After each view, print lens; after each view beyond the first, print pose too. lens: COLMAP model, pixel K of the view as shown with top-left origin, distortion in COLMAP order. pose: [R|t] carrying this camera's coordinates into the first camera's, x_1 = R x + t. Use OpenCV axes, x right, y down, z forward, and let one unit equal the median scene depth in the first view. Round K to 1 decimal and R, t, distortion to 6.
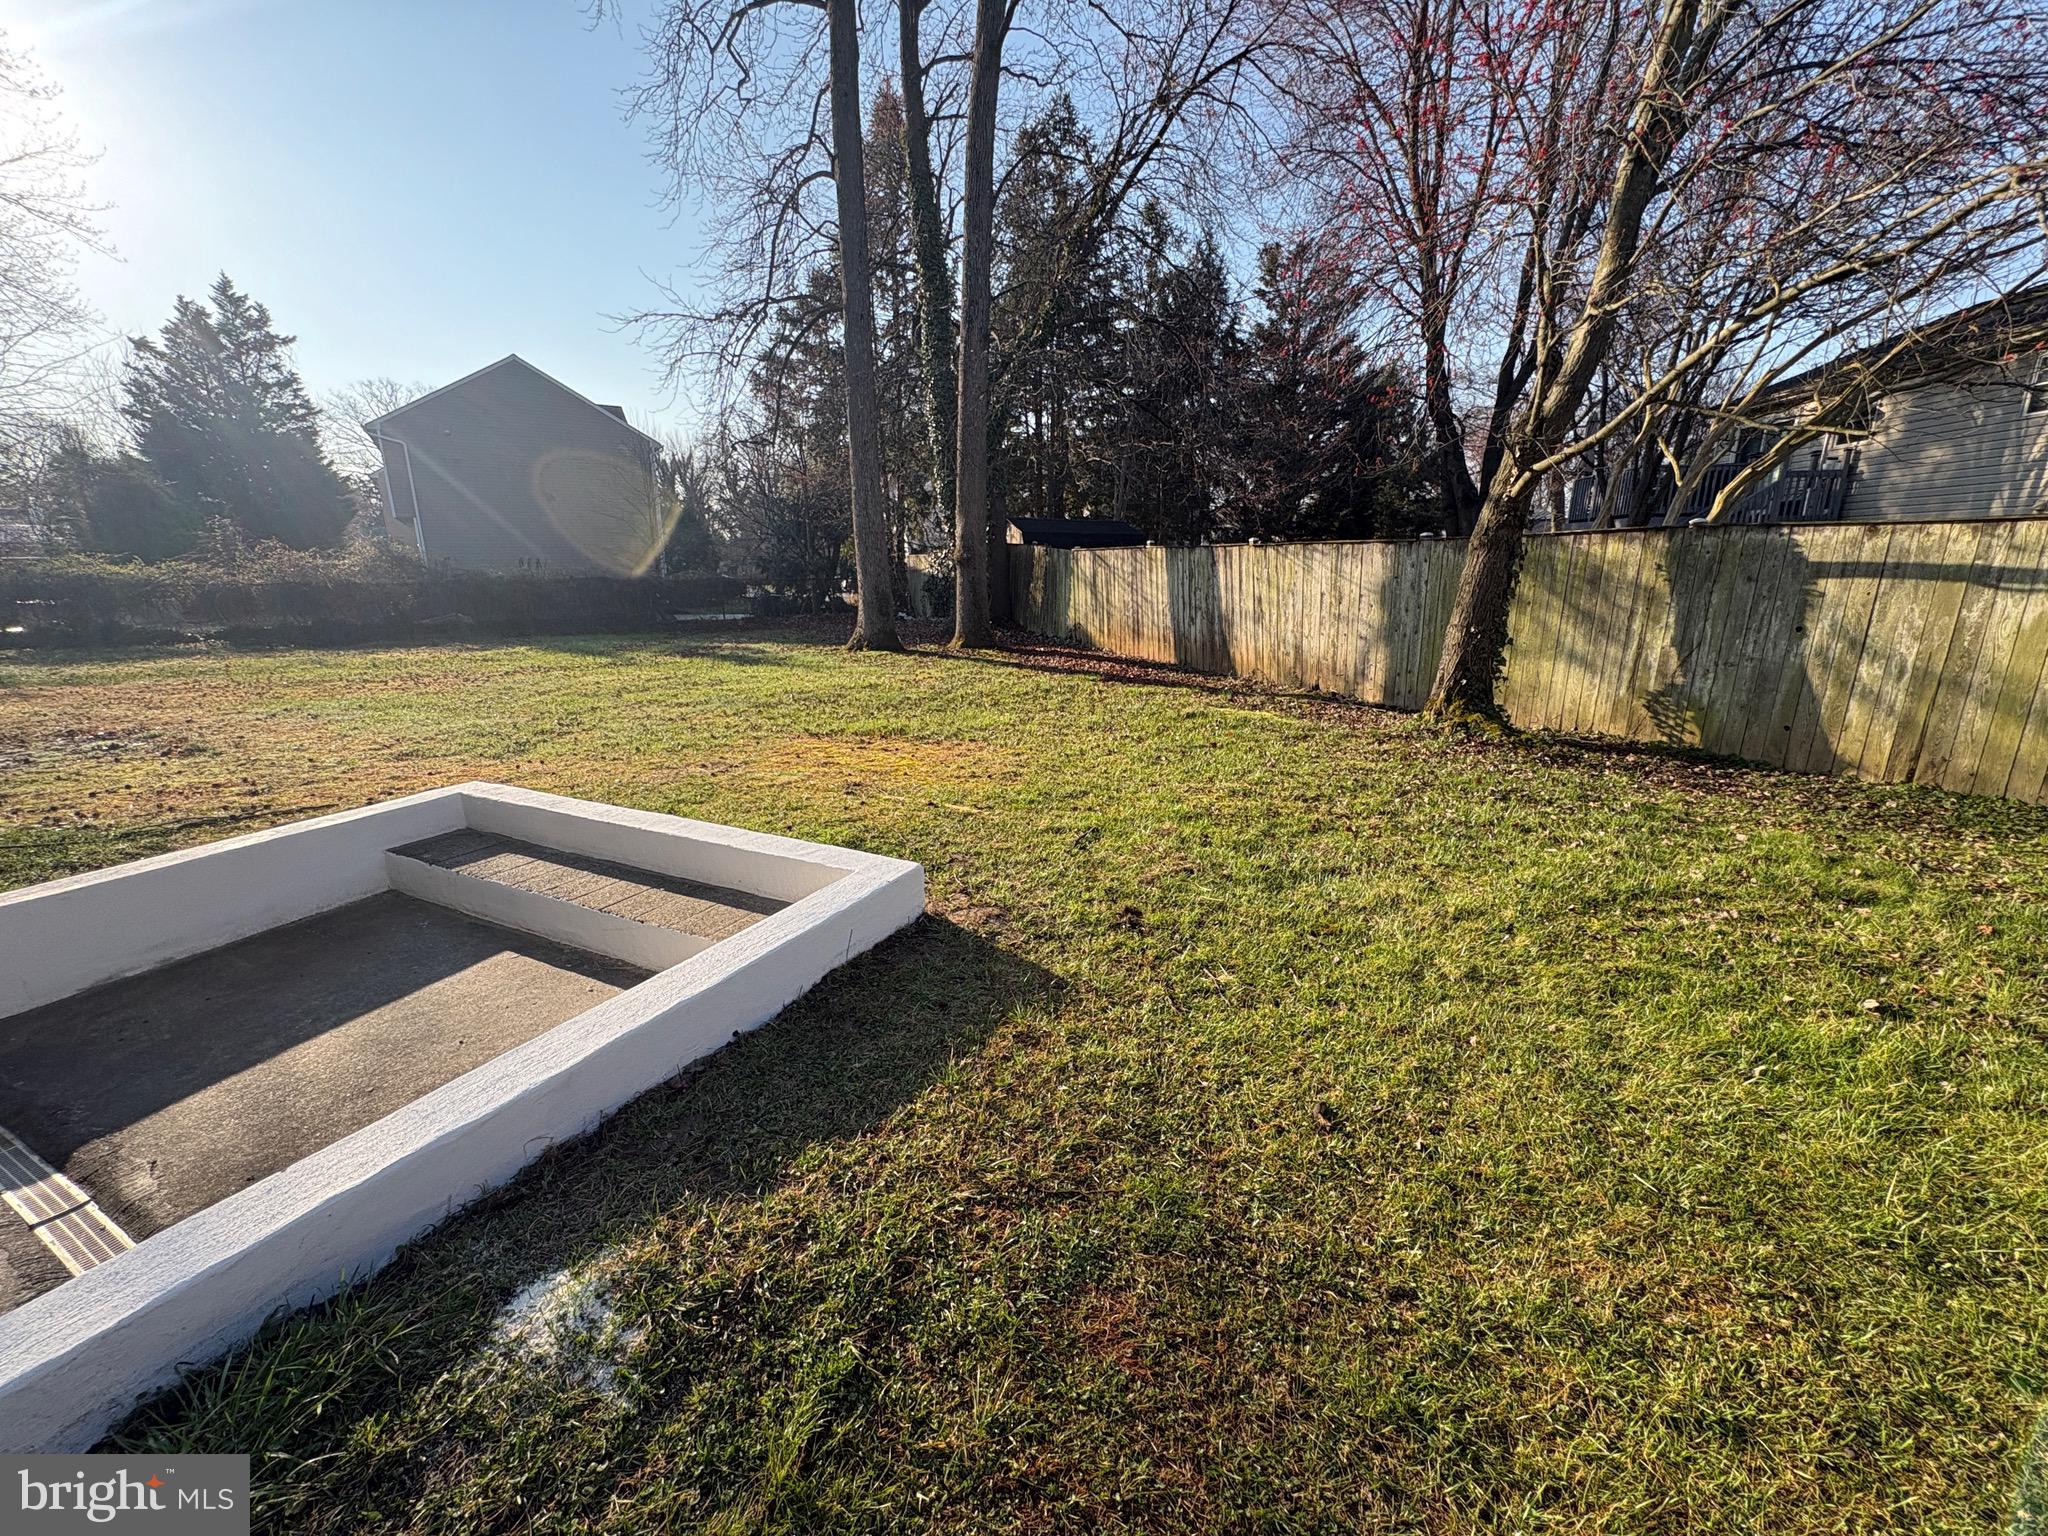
lens RADIAL K [[815.6, 0, 1019.5], [0, 815.6, 760.1], [0, 0, 1]] dist [0.002196, -0.000180]
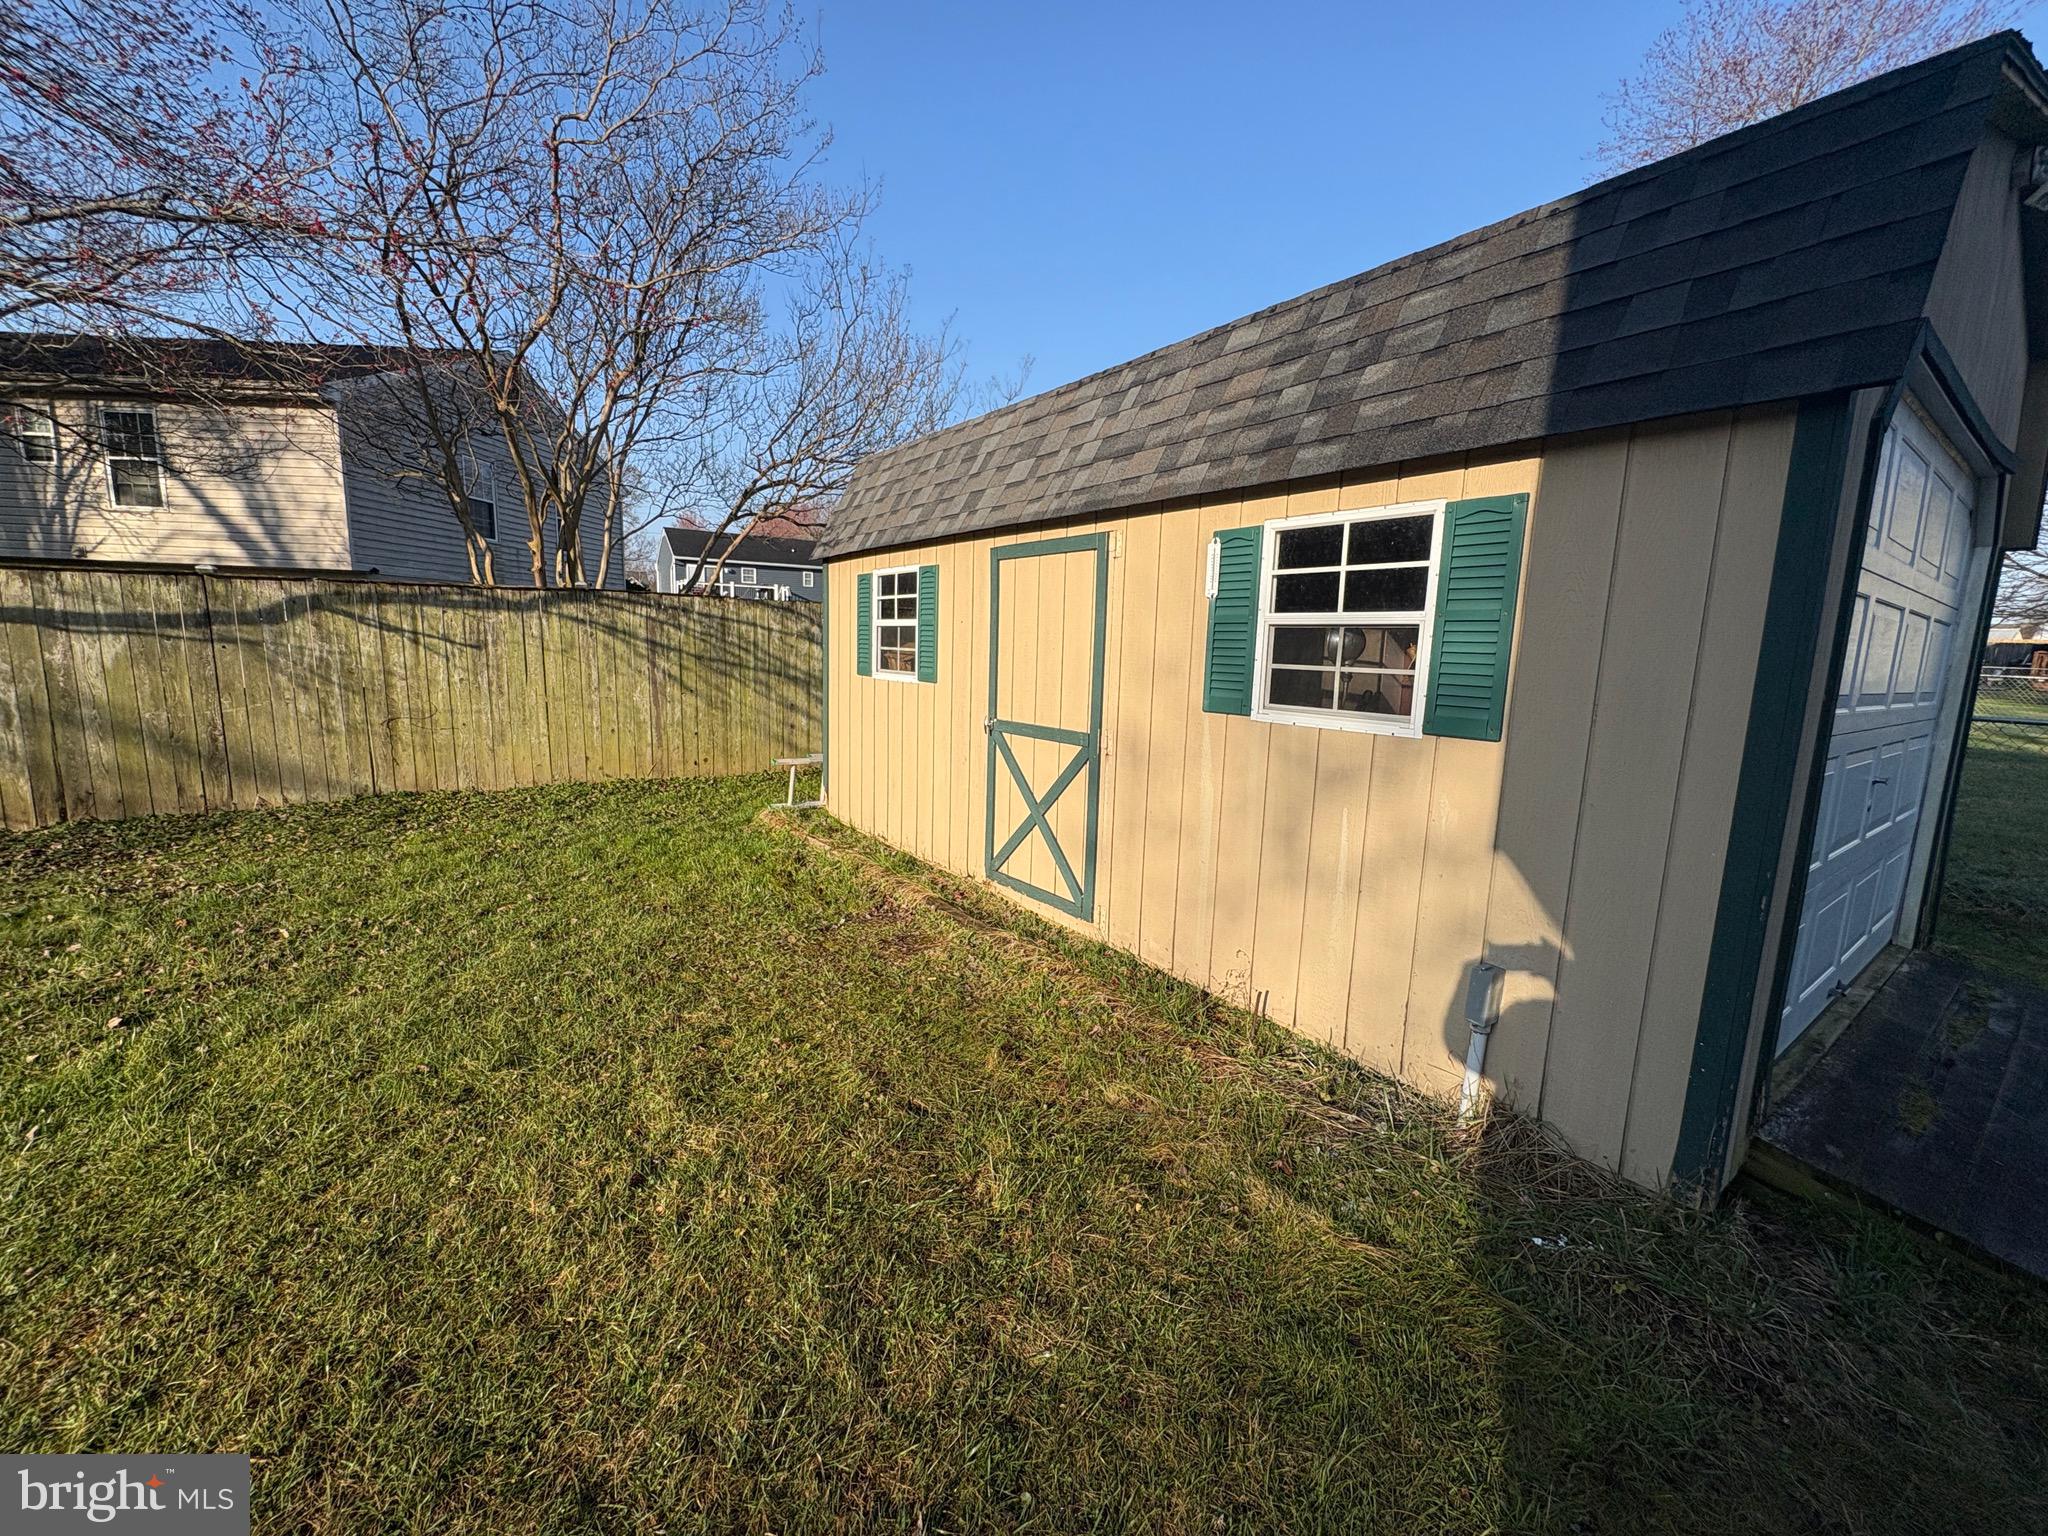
lens RADIAL K [[815.6, 0, 1018.2], [0, 815.6, 769.9], [0, 0, 1]] dist [0.002196, -0.000180]
pose [[-0.143014, -0.167925, 0.975371, -0.017674], [0.198588, 0.960590, 0.194498, 0.001415], [-0.969593, 0.221513, -0.104030, -0.016561]]
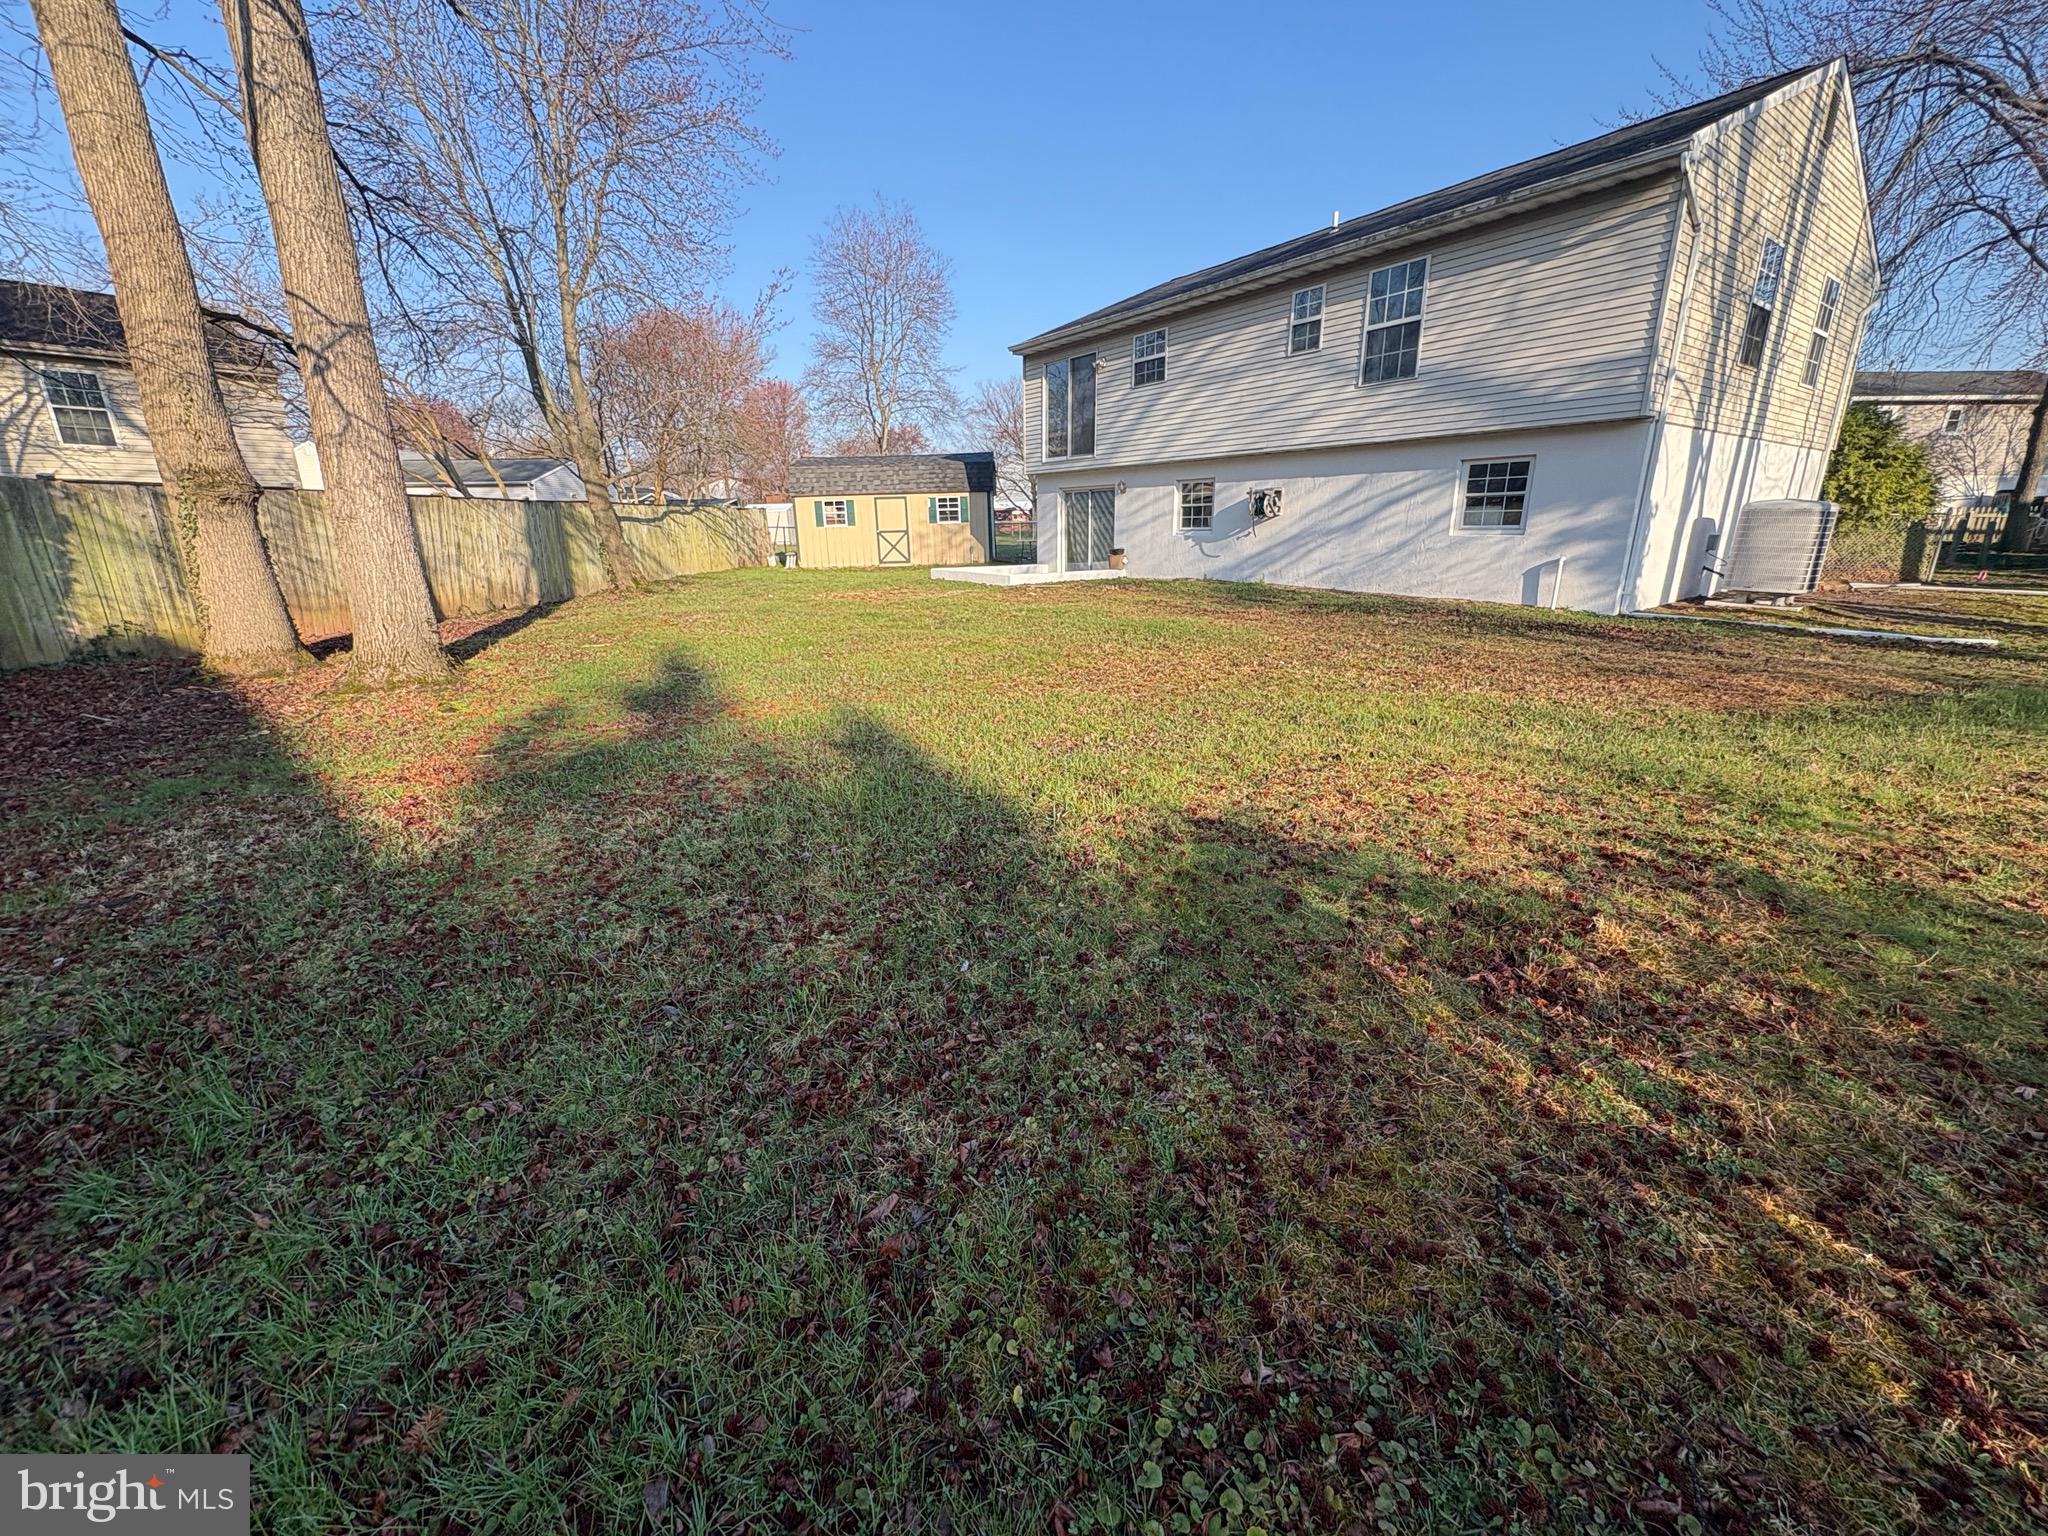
lens RADIAL K [[815.6, 0, 1023.5], [0, 815.6, 768.2], [0, 0, 1]] dist [0.002196, -0.000180]
pose [[-0.884397, -0.127399, 0.449011, -1.347505], [0.120585, 0.866996, 0.483506, -0.542706], [-0.450889, 0.481755, -0.751406, 2.320373]]
